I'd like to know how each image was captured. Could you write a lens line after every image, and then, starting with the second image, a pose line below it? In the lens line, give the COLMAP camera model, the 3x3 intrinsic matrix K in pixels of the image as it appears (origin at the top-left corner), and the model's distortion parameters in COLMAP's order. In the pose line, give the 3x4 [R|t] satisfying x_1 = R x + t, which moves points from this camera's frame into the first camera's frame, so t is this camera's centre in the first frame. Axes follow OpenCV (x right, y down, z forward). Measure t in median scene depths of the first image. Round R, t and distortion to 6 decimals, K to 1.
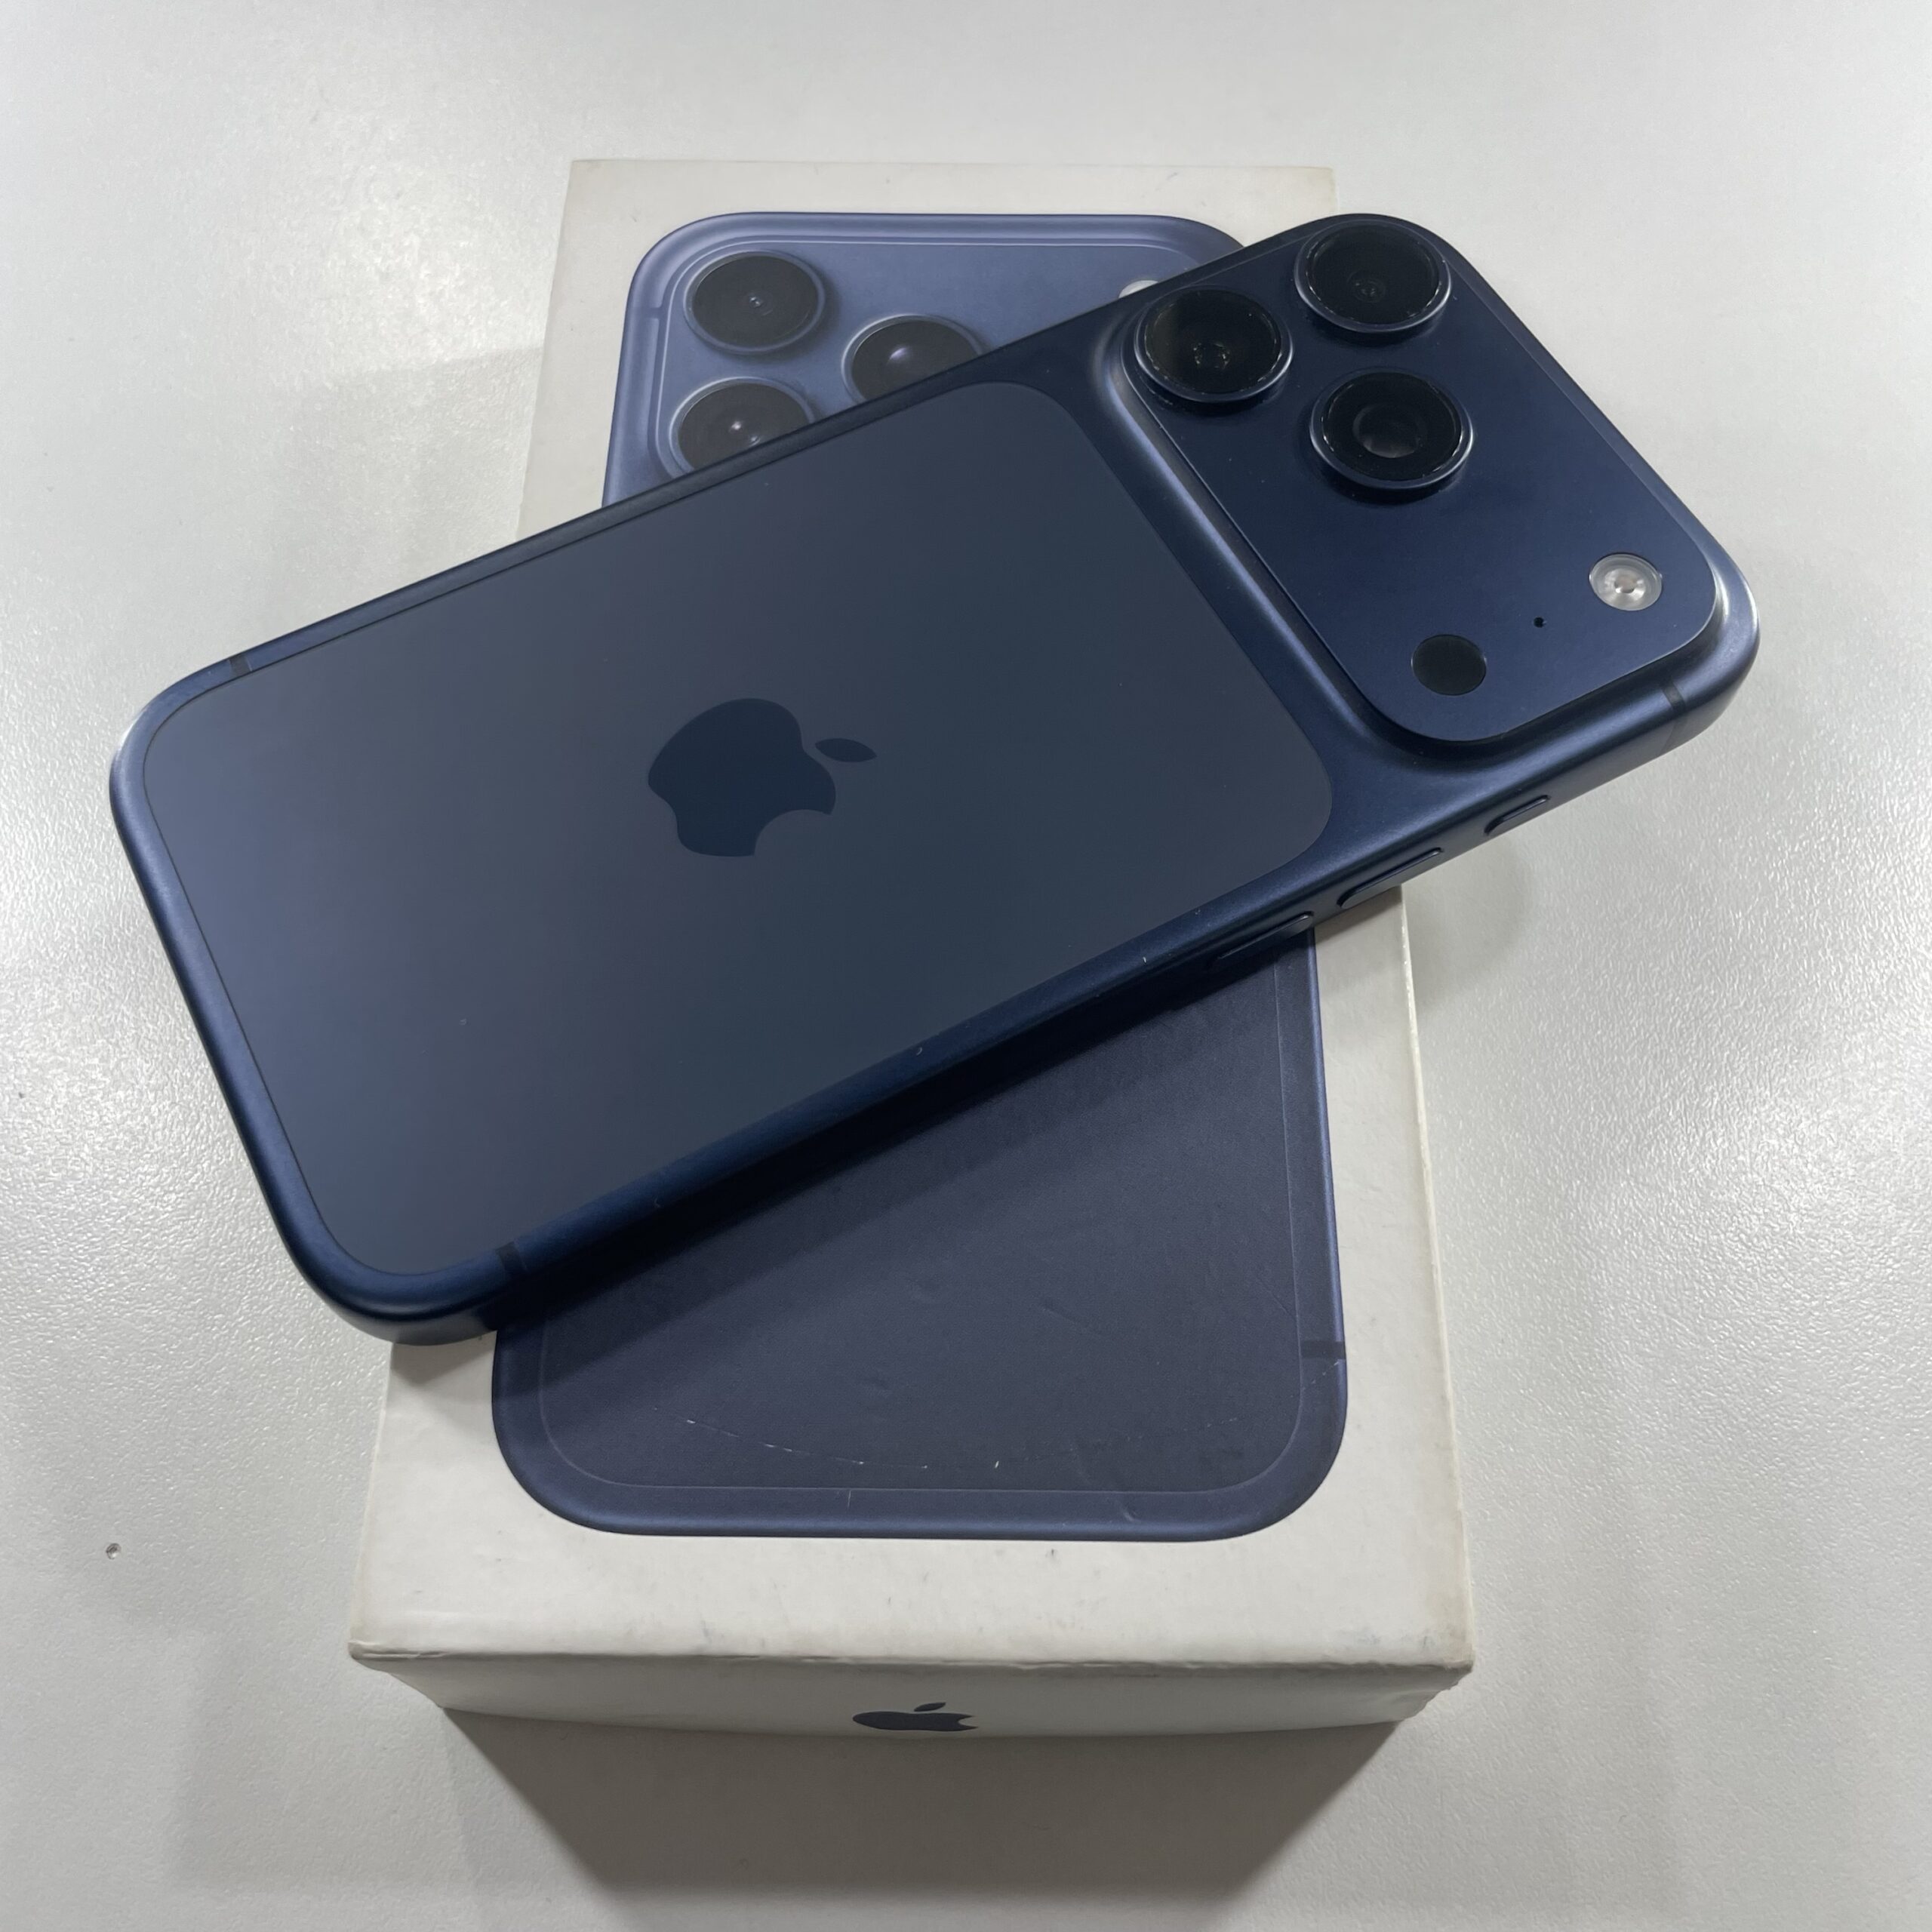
lens RADIAL K [[2067.0, 0, 969.1], [0, 2067.0, 963.9], [0, 0, 1]] dist [-0.002258, 0.000000]
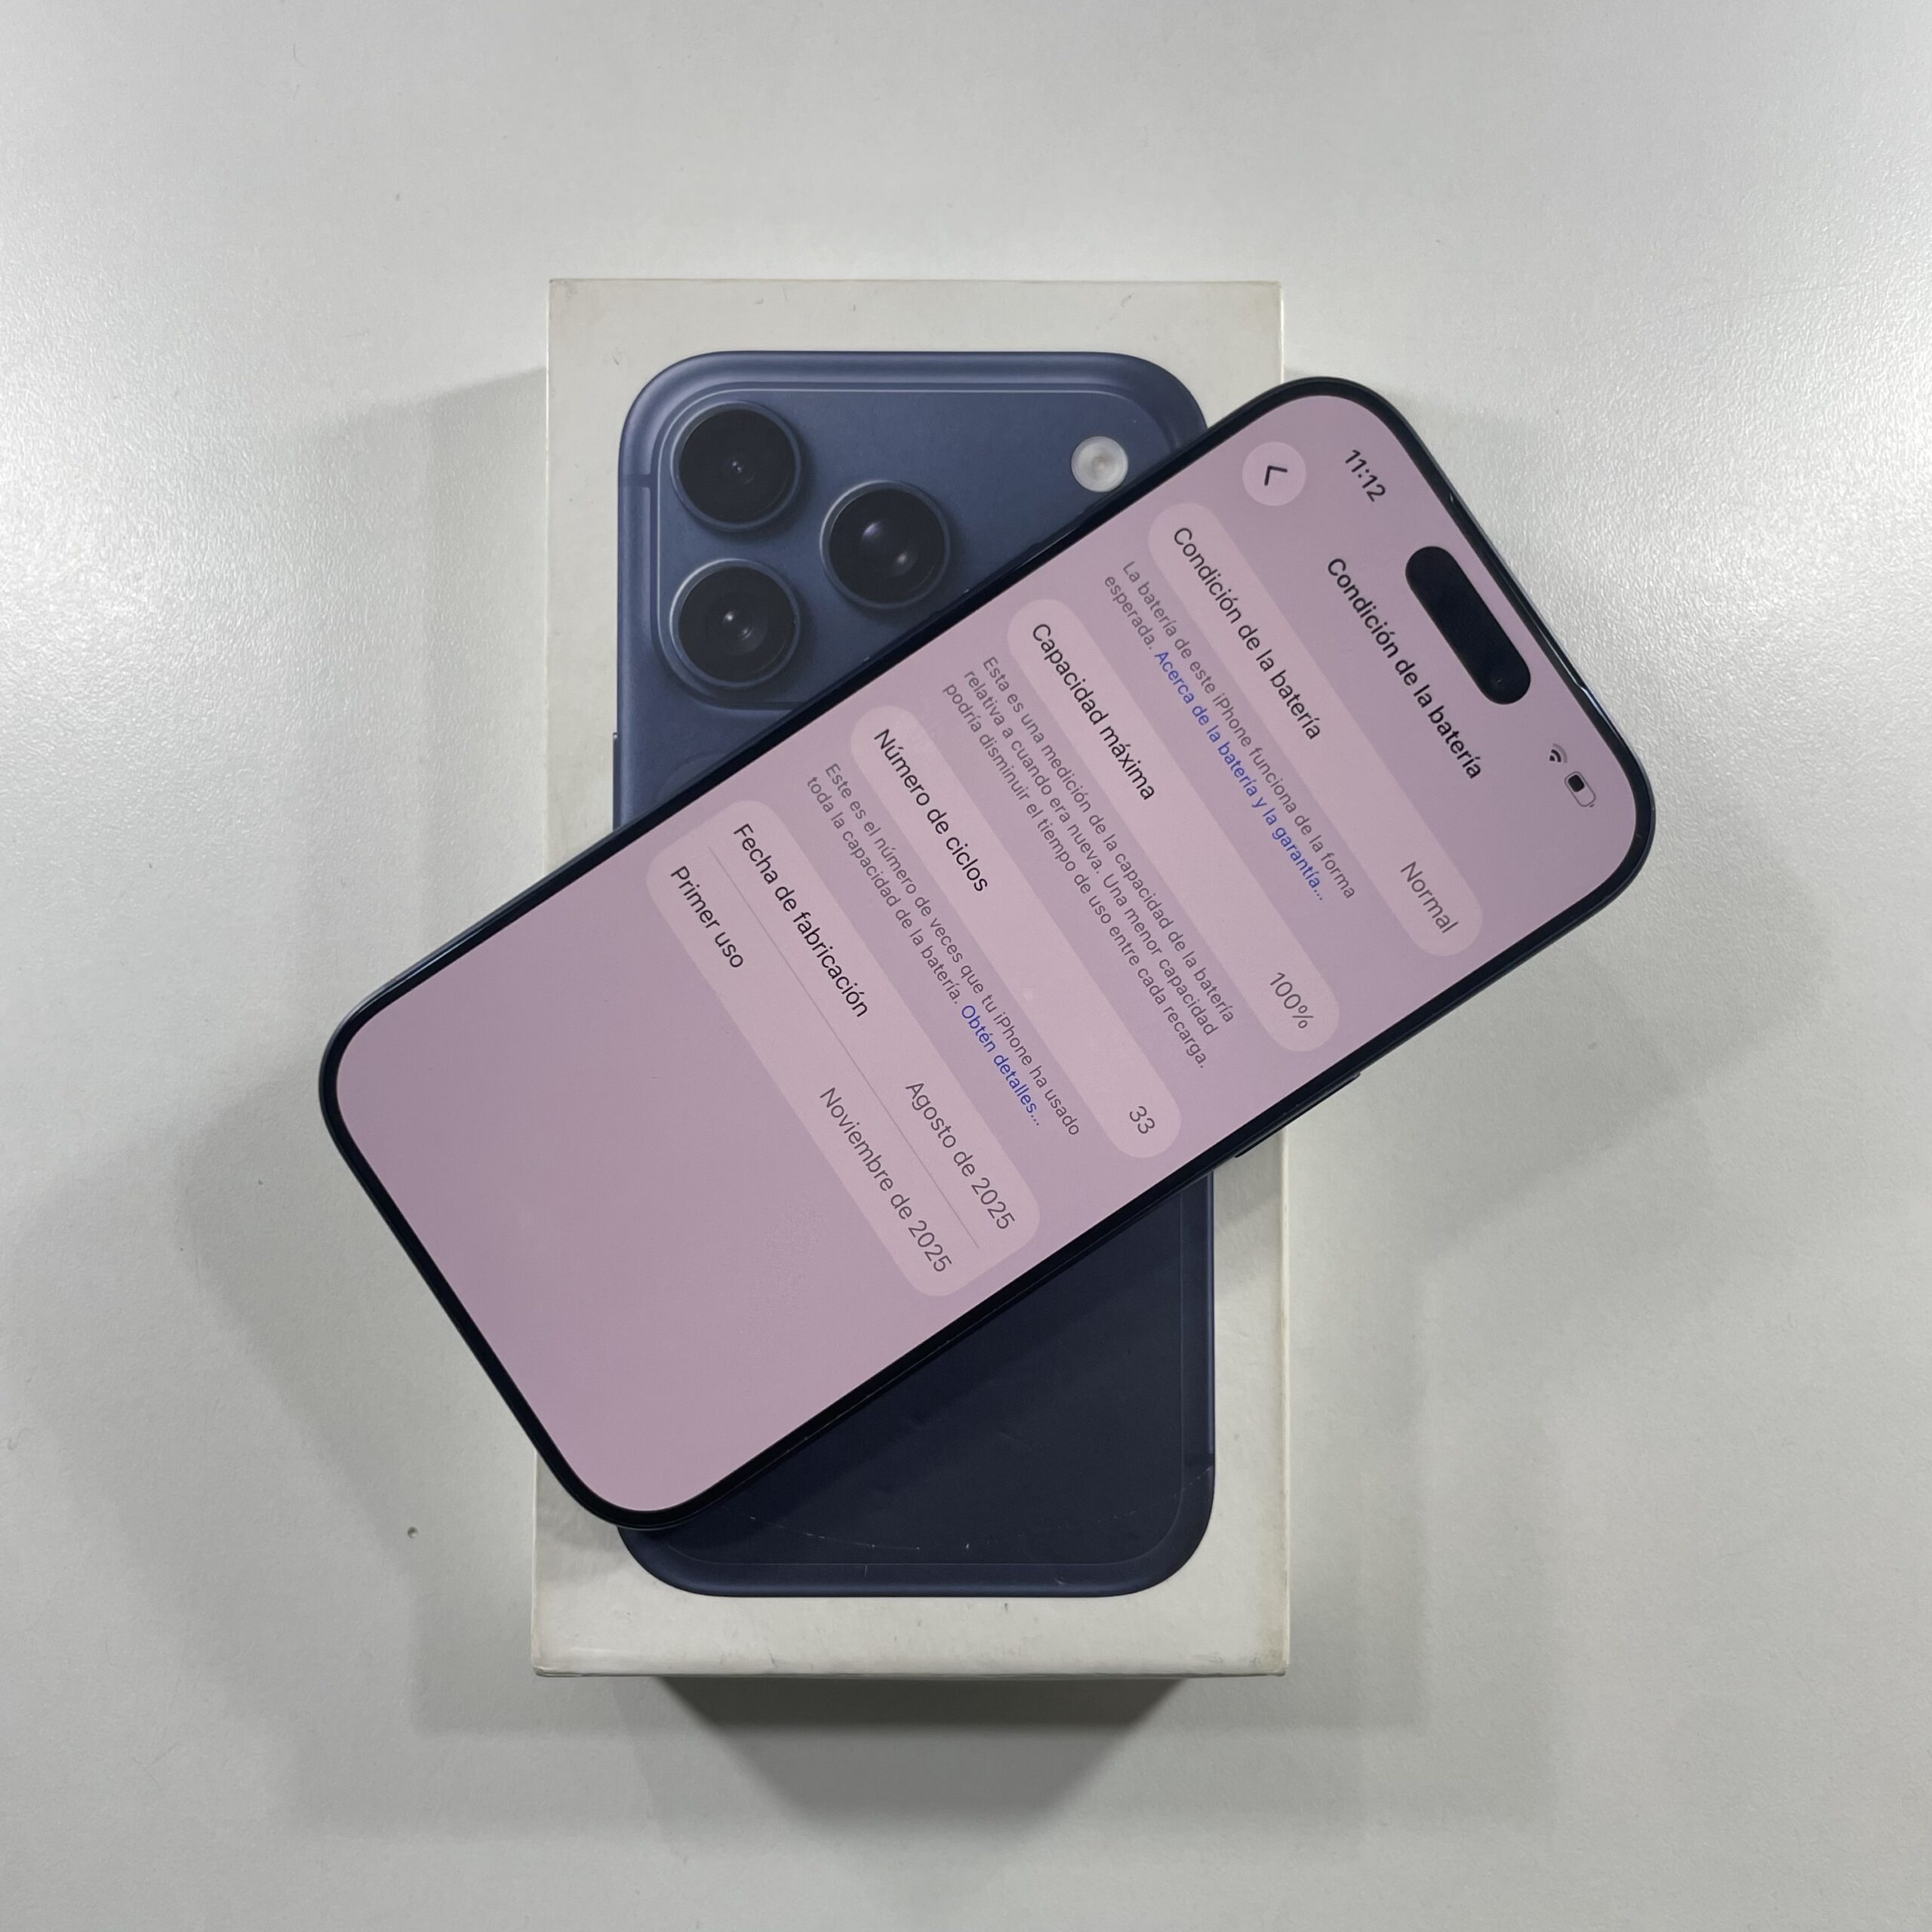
lens RADIAL K [[2067.0, 0, 974.2], [0, 2067.0, 978.8], [0, 0, 1]] dist [-0.002258, 0.000000]
pose [[0.999894, -0.013052, 0.006517, 0.013352], [0.008926, 0.900719, 0.434311, -0.719383], [-0.011538, -0.434206, 0.900740, -0.122569]]
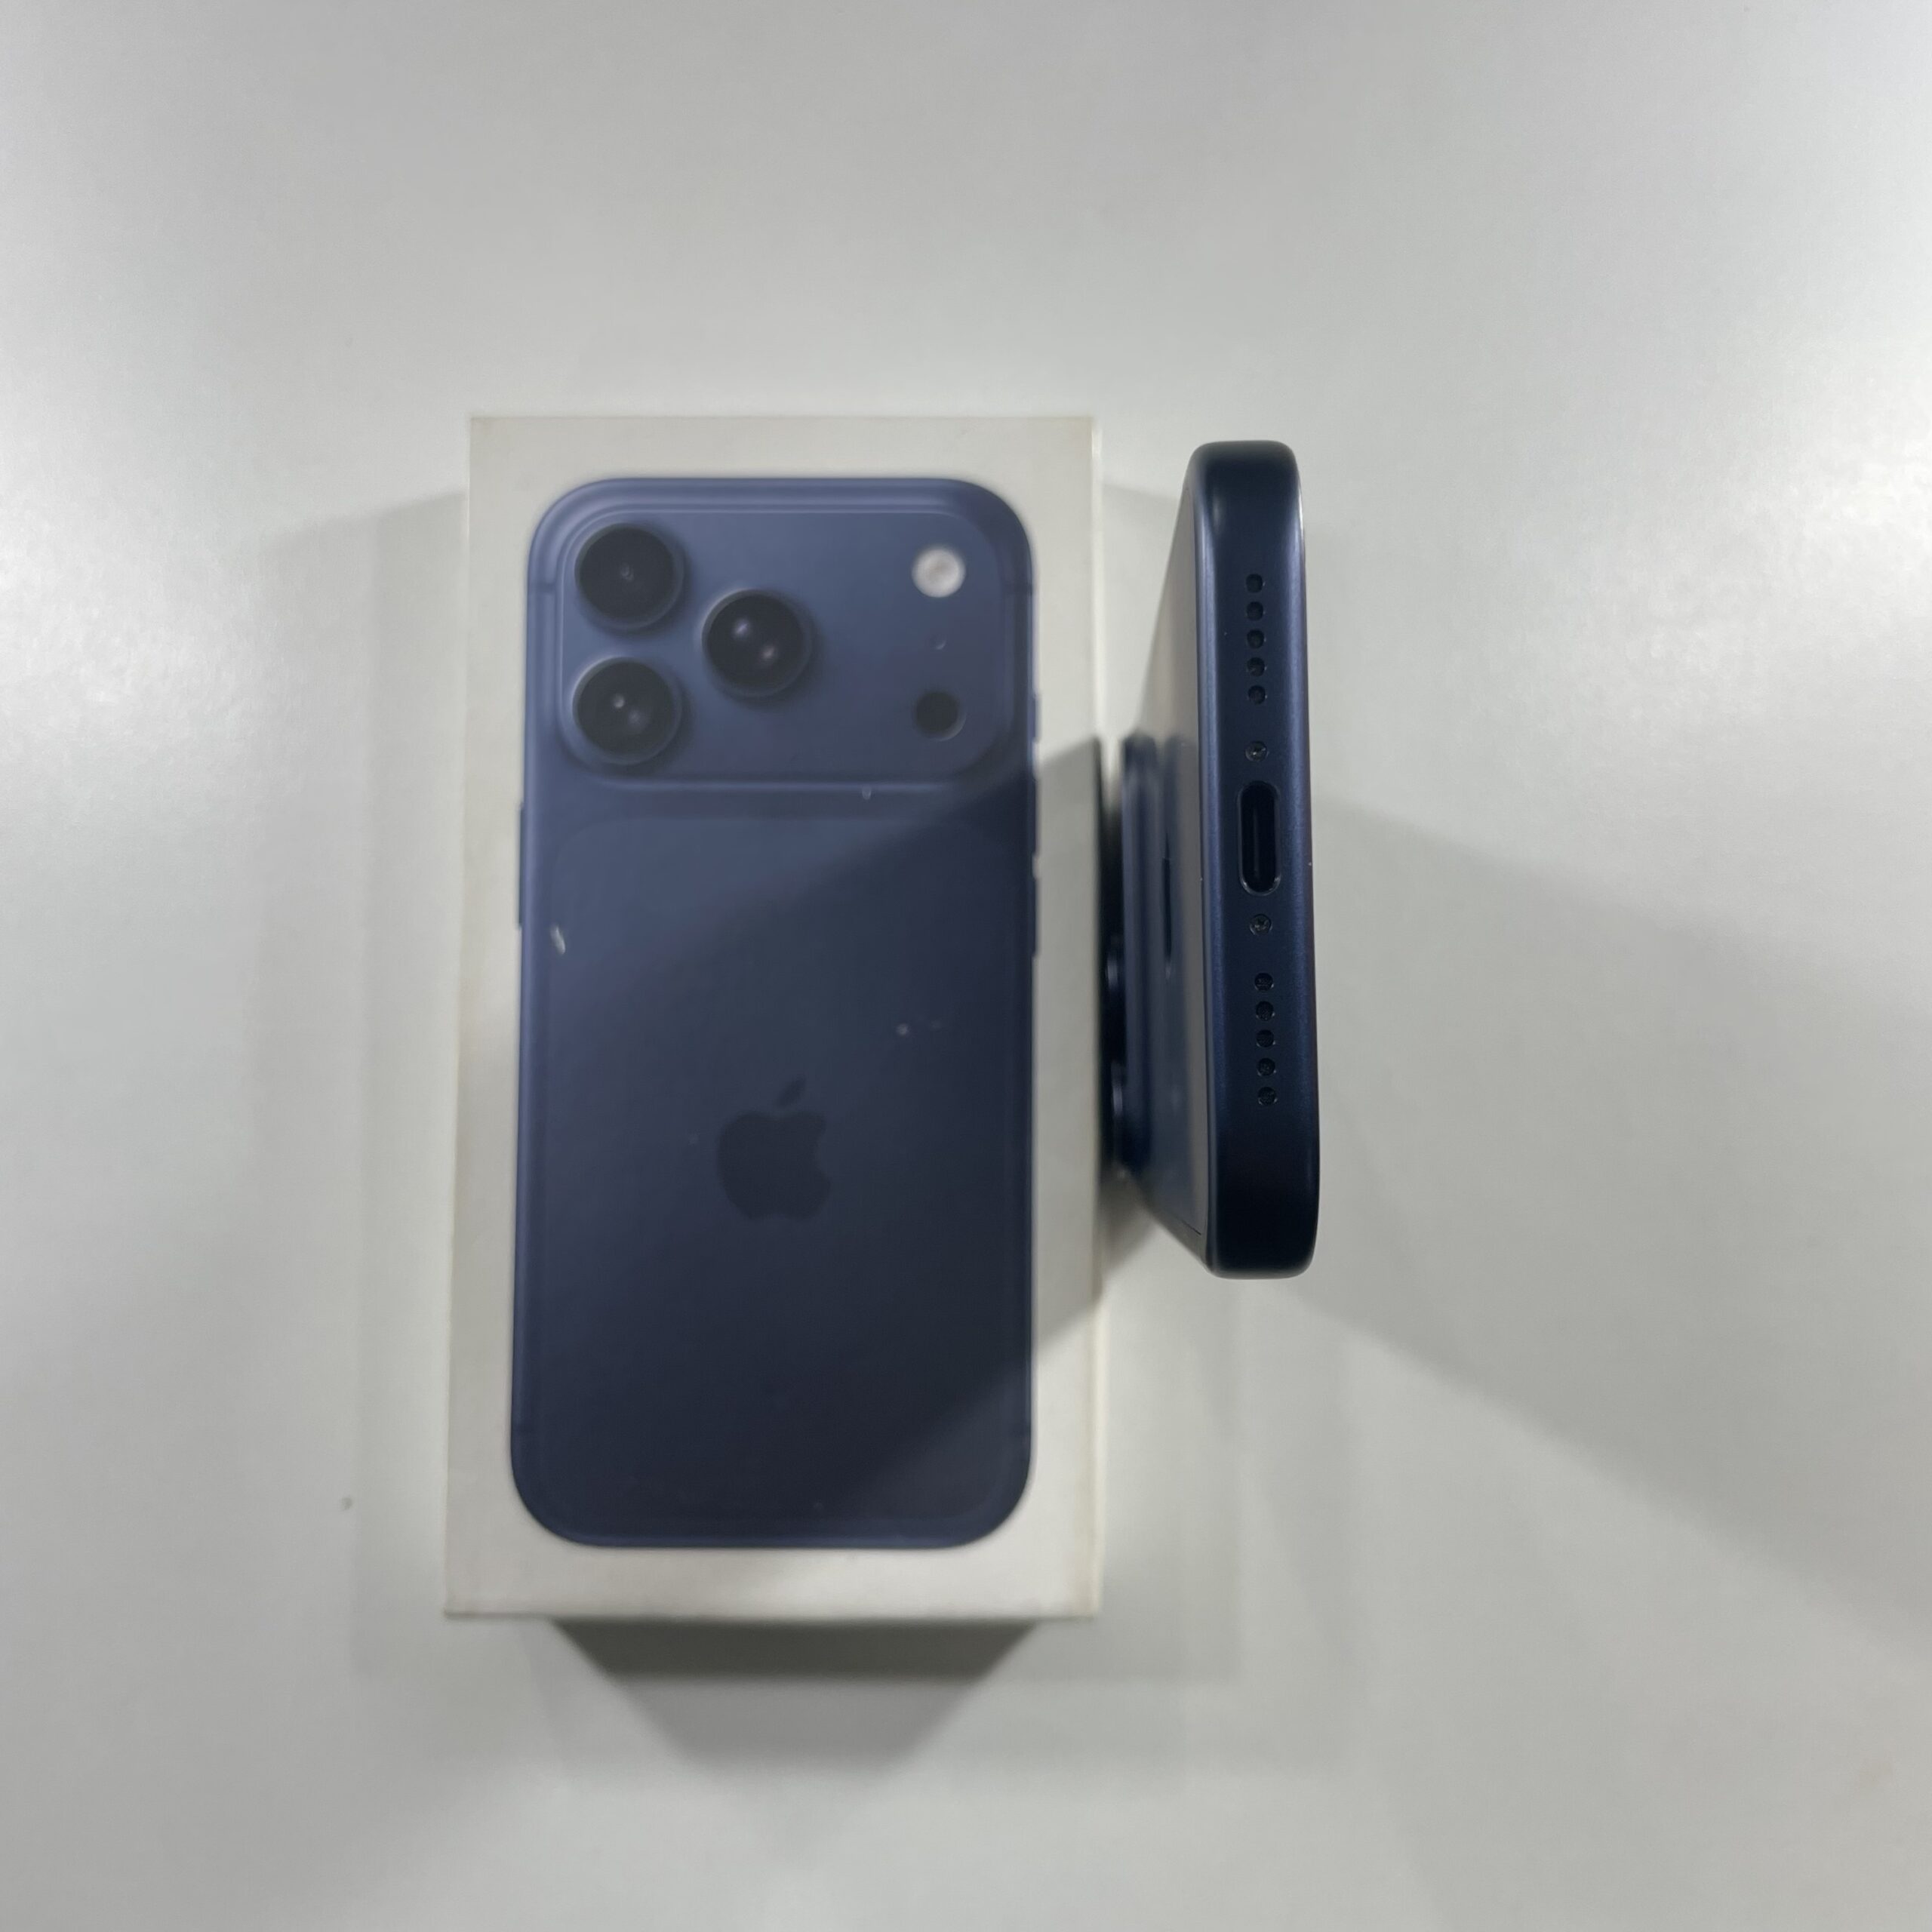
lens RADIAL K [[2067.0, 0, 981.7], [0, 2067.0, 958.4], [0, 0, 1]] dist [-0.002258, 0.000000]
pose [[0.999831, -0.013494, -0.012474, 0.166221], [0.017347, 0.917077, 0.398332, -0.795958], [0.006064, -0.398481, 0.917157, -0.335926]]
